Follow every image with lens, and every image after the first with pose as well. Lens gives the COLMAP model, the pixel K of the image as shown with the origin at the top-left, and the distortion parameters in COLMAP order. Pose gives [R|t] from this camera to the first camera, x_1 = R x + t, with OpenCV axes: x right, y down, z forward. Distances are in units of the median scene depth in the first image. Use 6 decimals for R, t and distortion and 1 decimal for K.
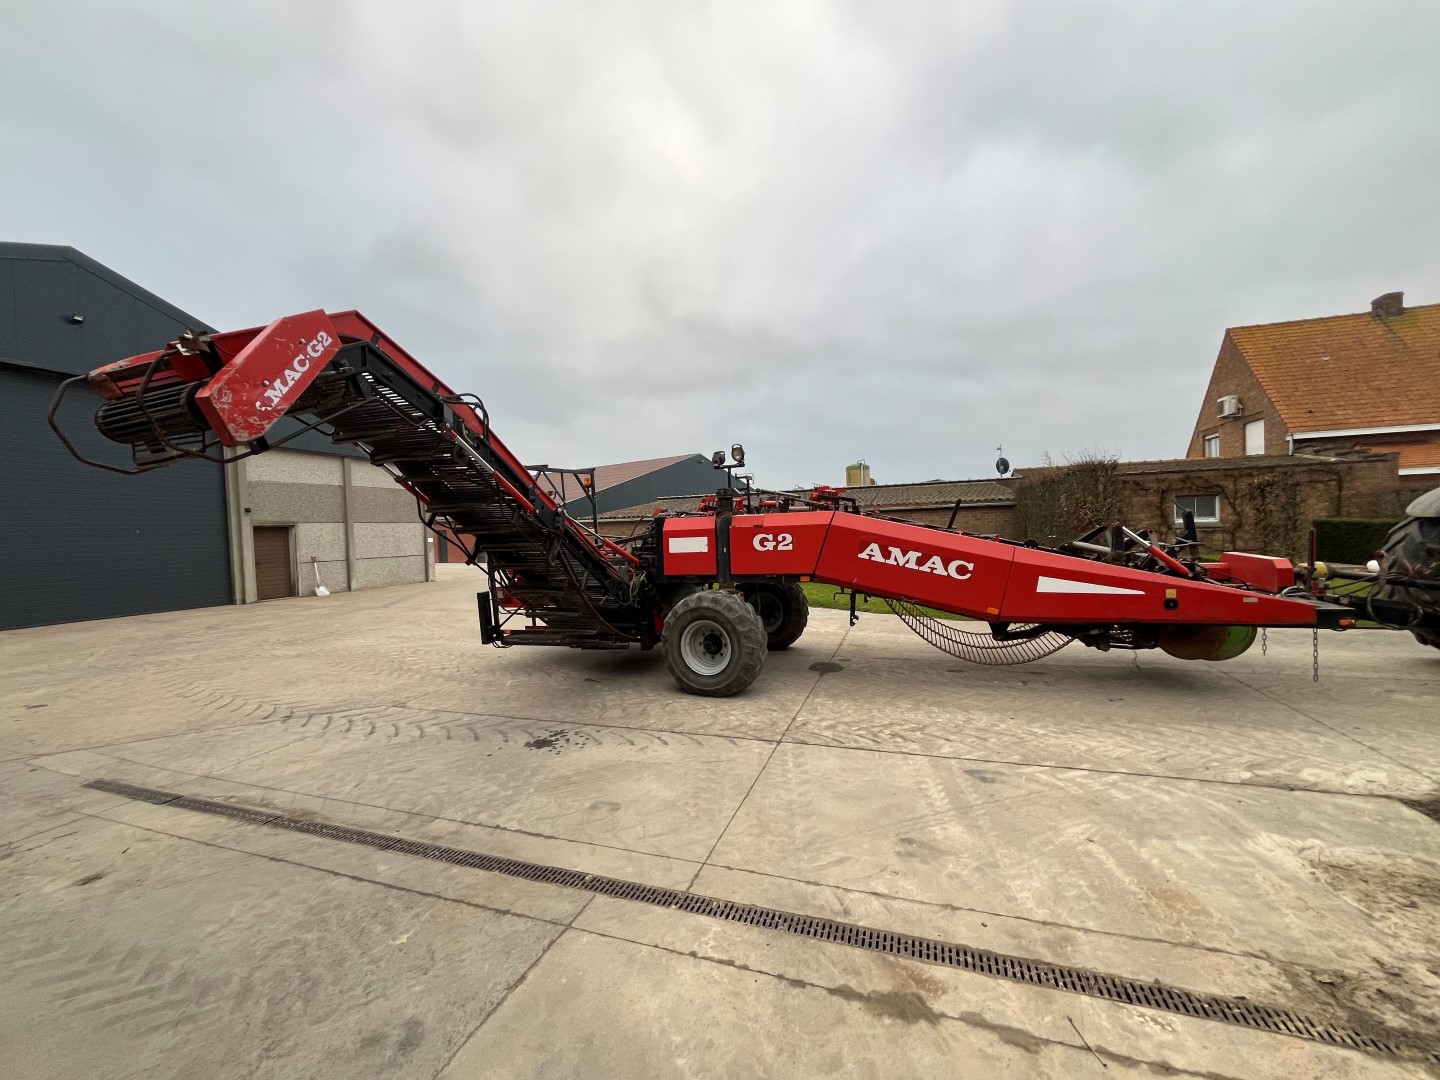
lens RADIAL K [[578.8, 0, 712.9], [0, 578.8, 540.6], [0, 0, 1]] dist [0.000893, -0.002272]
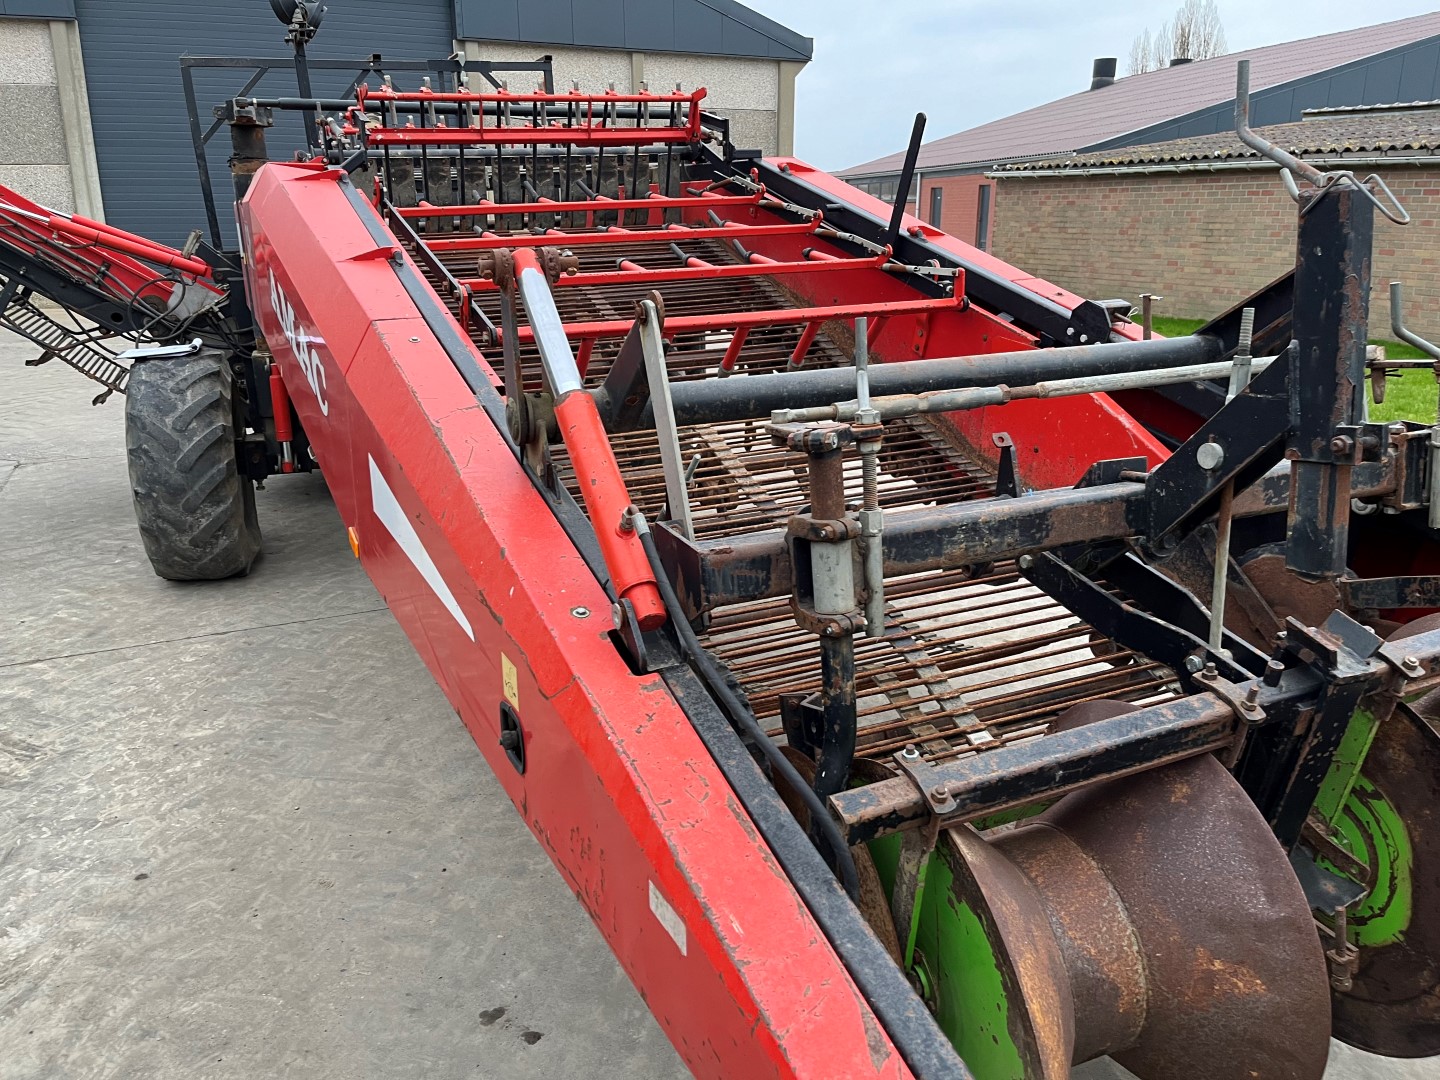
lens RADIAL K [[1083.4, 0, 706.9], [0, 1083.4, 542.4], [0, 0, 1]] dist [0.088597, -0.116034]
pose [[0.692860, 0.242568, -0.679048, 1.051664], [-0.034598, 0.951818, 0.304705, -0.052697], [0.720242, -0.187624, 0.667869, 0.830370]]
